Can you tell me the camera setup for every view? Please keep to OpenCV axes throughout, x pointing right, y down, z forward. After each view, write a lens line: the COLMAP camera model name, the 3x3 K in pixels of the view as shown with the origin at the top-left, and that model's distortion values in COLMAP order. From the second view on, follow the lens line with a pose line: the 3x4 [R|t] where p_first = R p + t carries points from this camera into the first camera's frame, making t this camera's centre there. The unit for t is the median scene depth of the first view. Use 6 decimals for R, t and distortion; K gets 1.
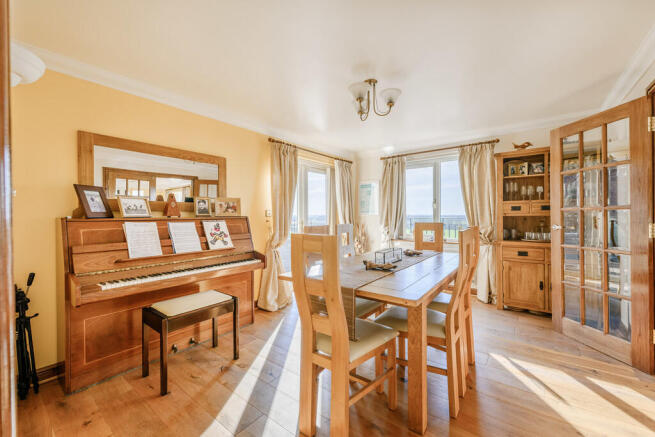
lens RADIAL K [[256.3, 0, 327.0], [0, 256.3, 216.4], [0, 0, 1]] dist [-0.012976, -0.000195]
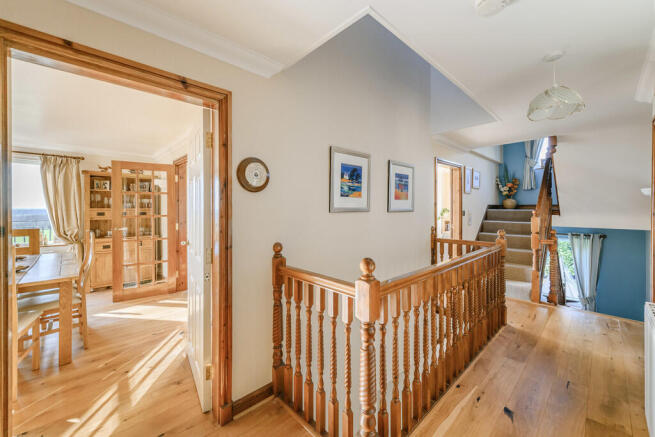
lens RADIAL K [[256.3, 0, 327.6], [0, 256.3, 213.7], [0, 0, 1]] dist [-0.012976, -0.000195]
pose [[0.131108, -0.011232, 0.991304, -0.413512], [0.005758, 0.999928, 0.010568, -0.039604], [-0.991351, 0.004323, 0.131163, -0.350704]]
